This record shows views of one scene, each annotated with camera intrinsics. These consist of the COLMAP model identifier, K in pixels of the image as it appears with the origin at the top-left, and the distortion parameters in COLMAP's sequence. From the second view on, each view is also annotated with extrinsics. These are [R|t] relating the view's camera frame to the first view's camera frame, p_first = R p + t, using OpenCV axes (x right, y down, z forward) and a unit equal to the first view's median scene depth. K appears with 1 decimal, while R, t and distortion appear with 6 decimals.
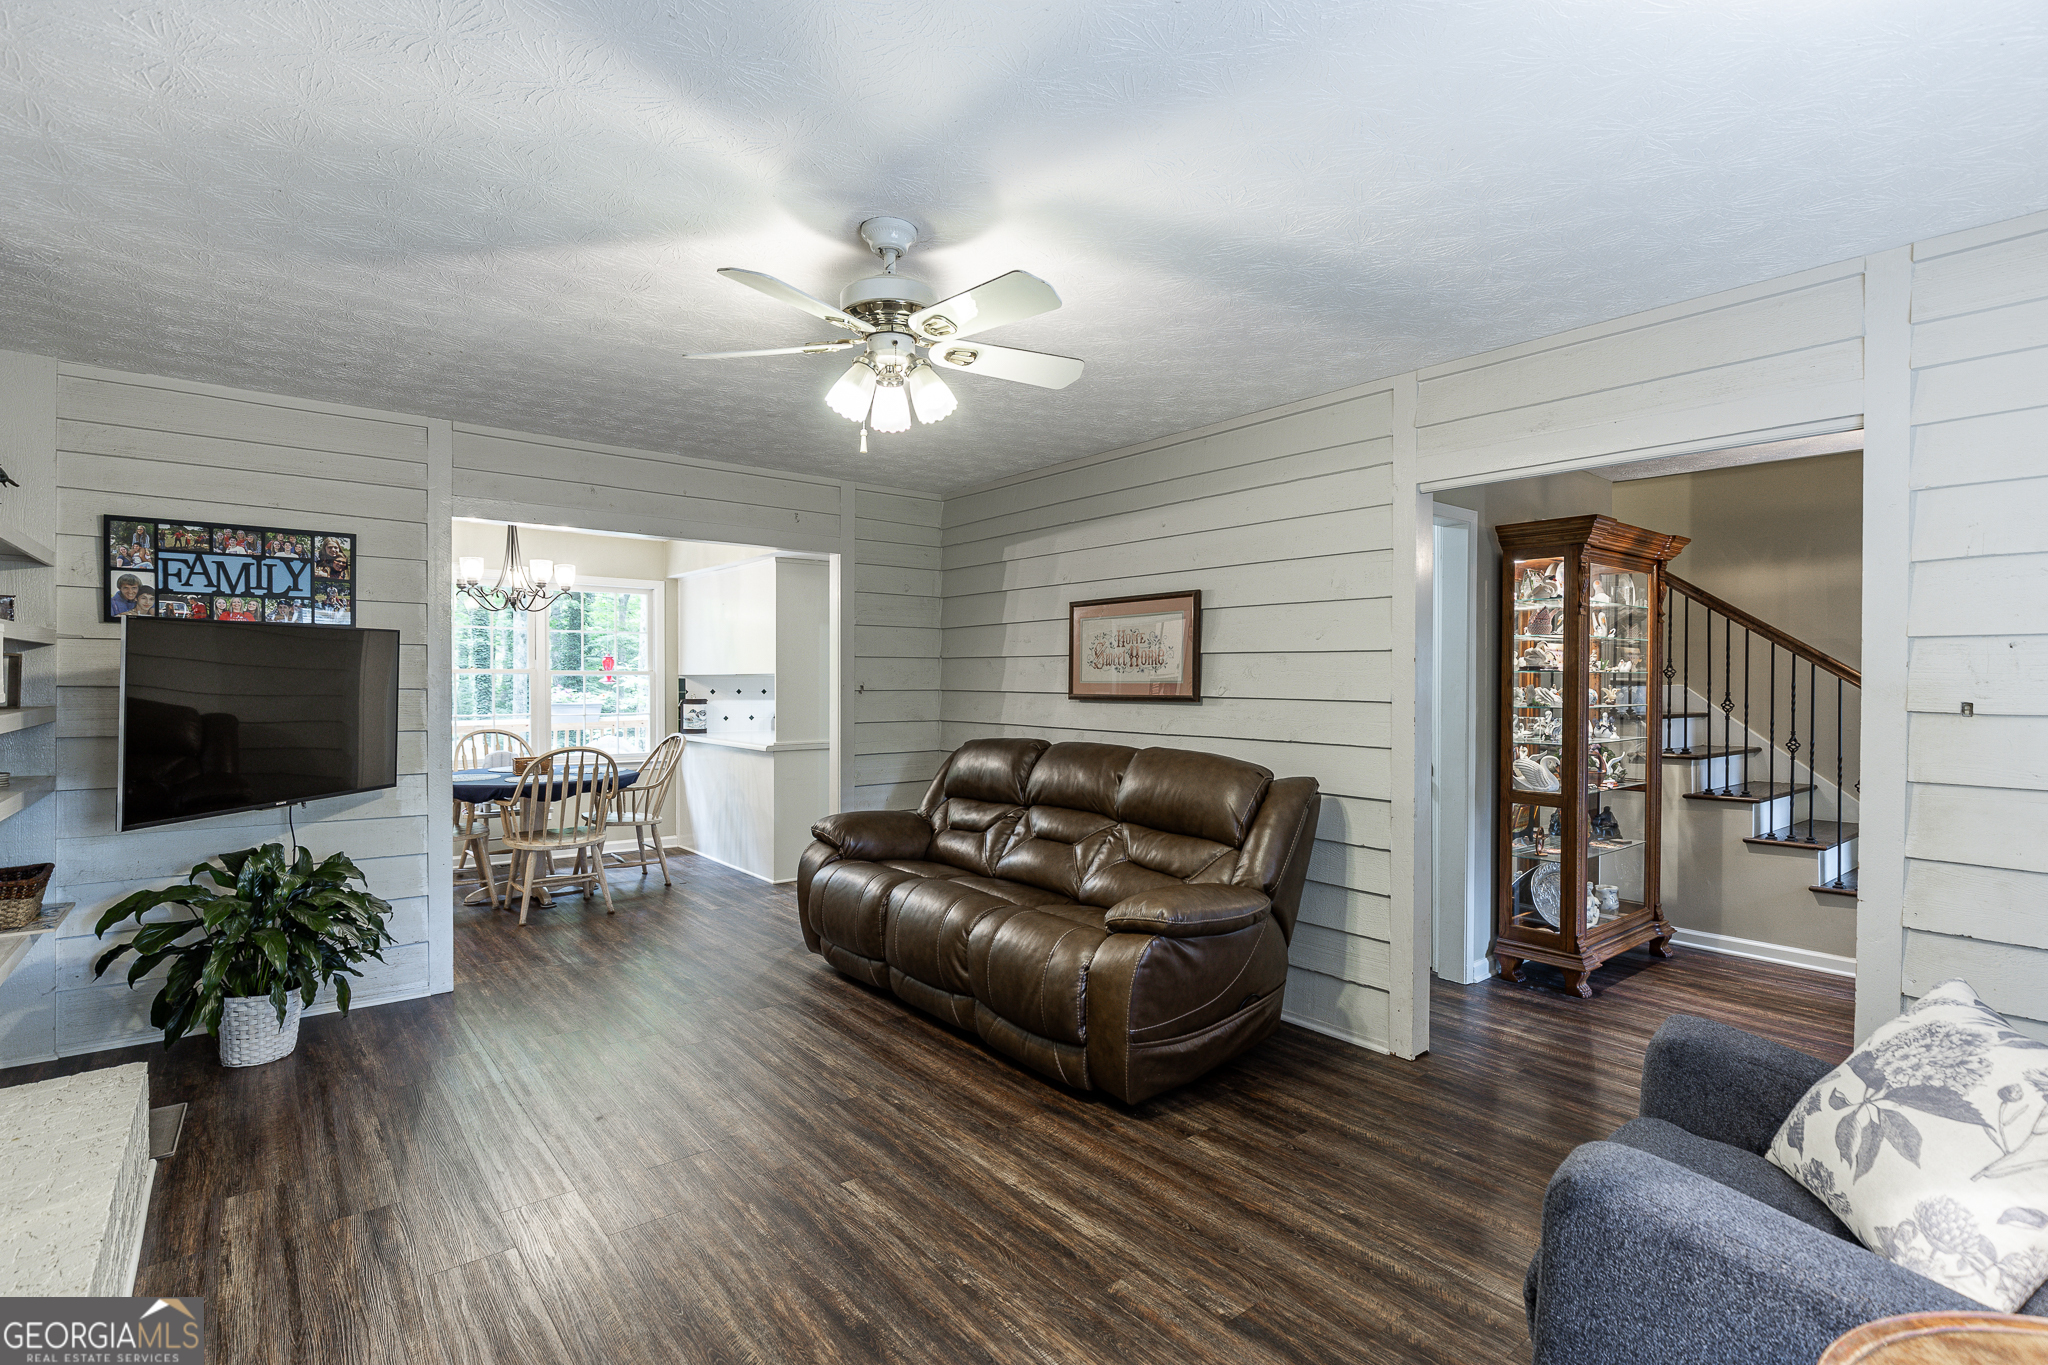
lens RADIAL K [[970.6, 0, 1027.5], [0, 970.6, 683.7], [0, 0, 1]] dist [-0.001223, -0.000228]
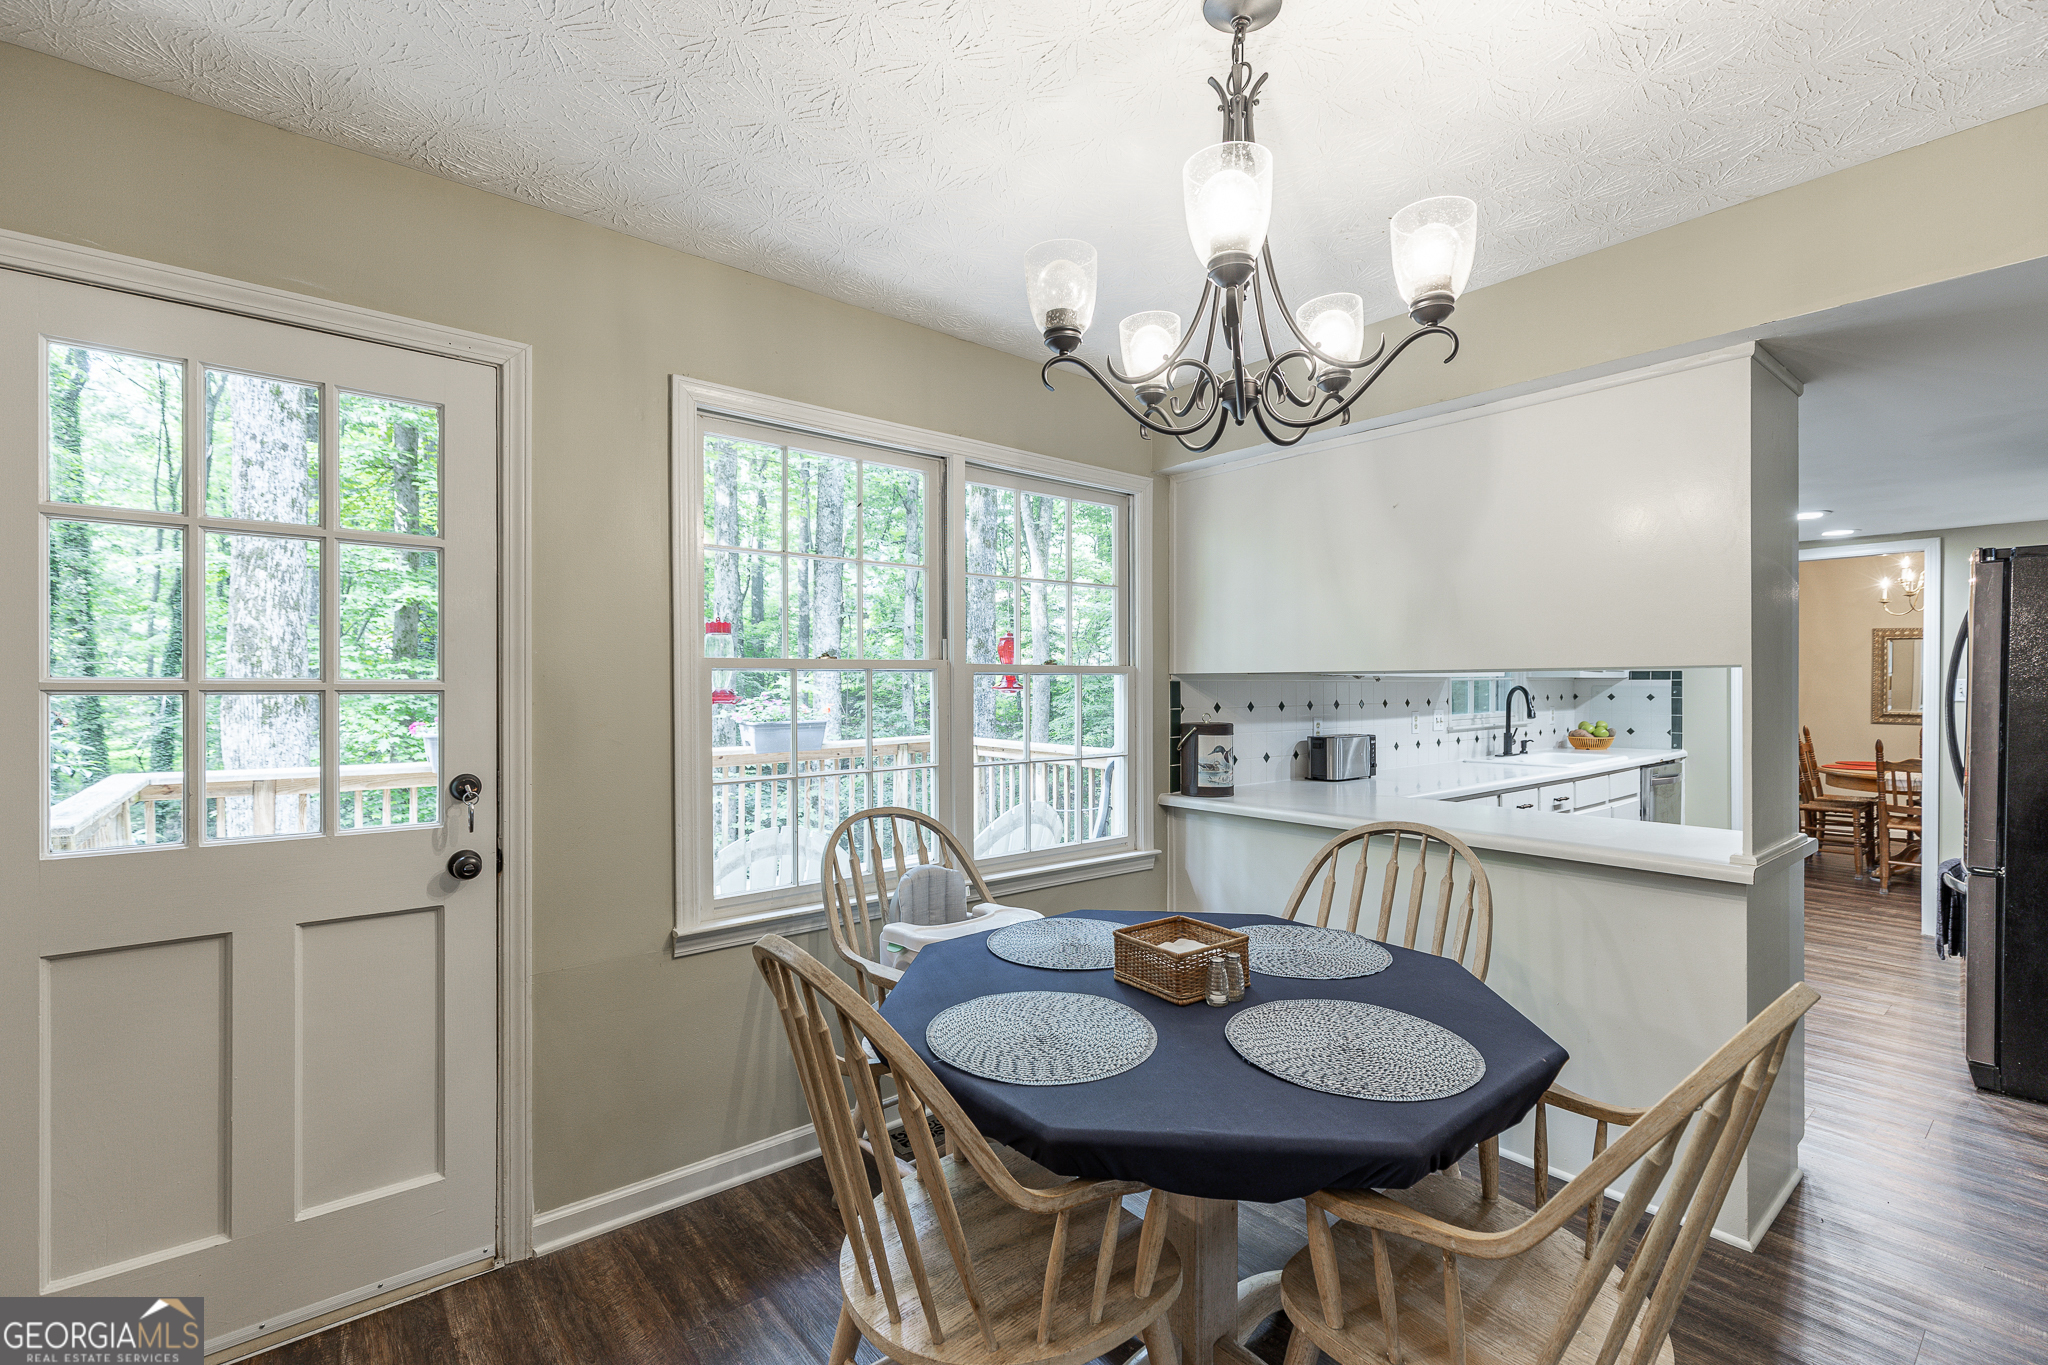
lens RADIAL K [[922.5, 0, 1054.4], [0, 922.5, 683.3], [0, 0, 1]] dist [0.000646, -0.000039]
pose [[0.999391, -0.006427, 0.034308, -0.911047], [0.006516, 0.999976, -0.002474, -0.008021], [-0.034291, 0.002696, 0.999408, 1.140728]]
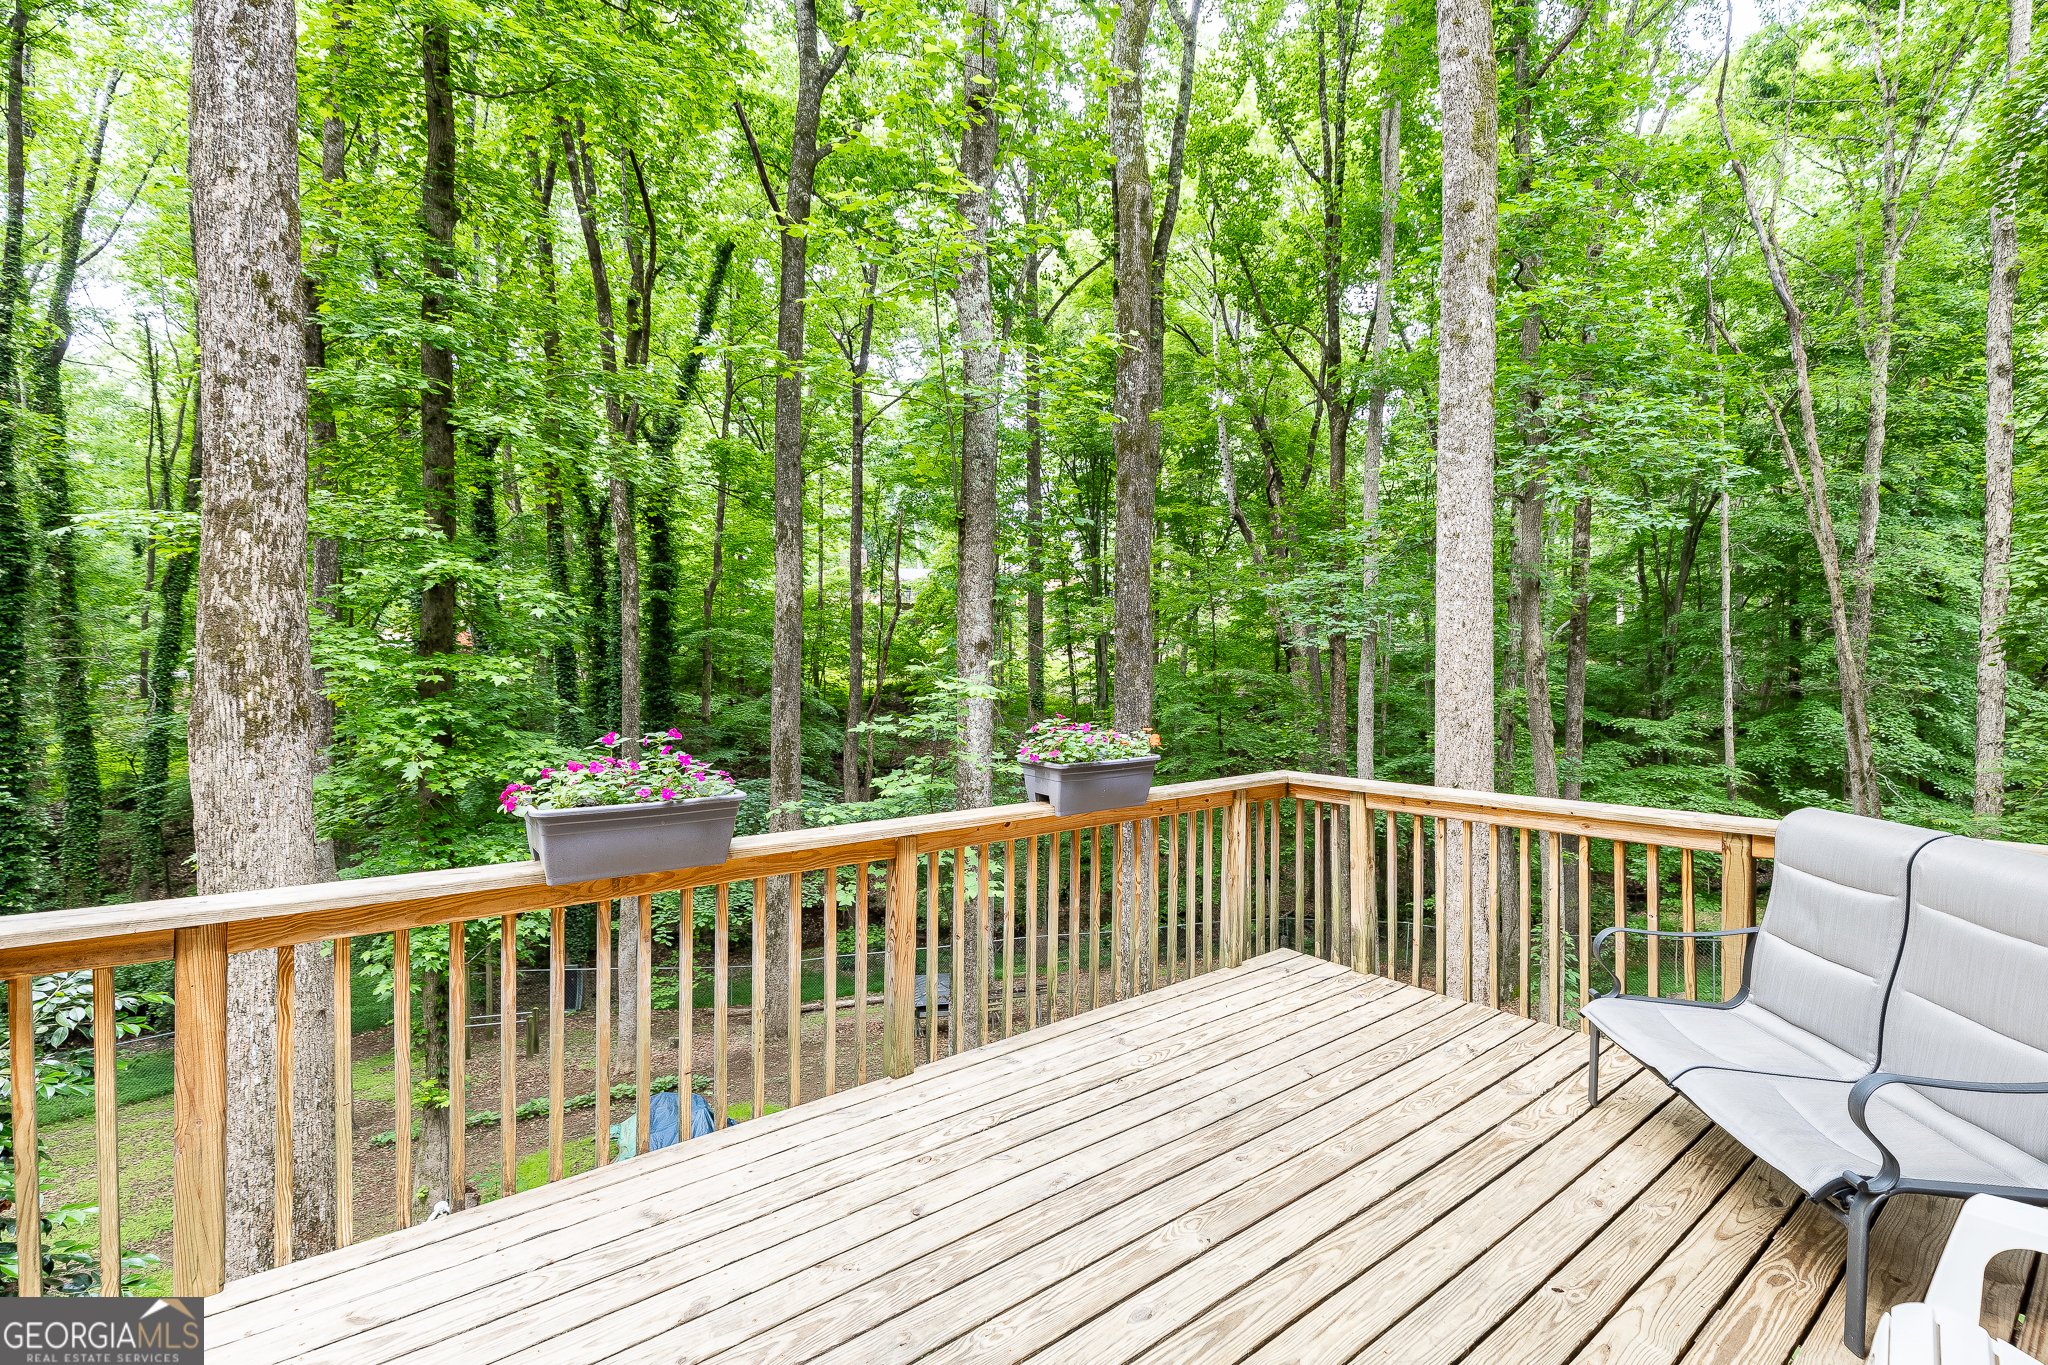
lens RADIAL K [[943.3, 0, 1036.6], [0, 943.3, 680.4], [0, 0, 1]] dist [0.019293, 0.000299]
pose [[0.999968, -0.007932, 0.000561, -1.443594], [0.007931, 0.999967, 0.001755, -0.036576], [-0.000575, -0.001751, 0.999998, 1.866375]]
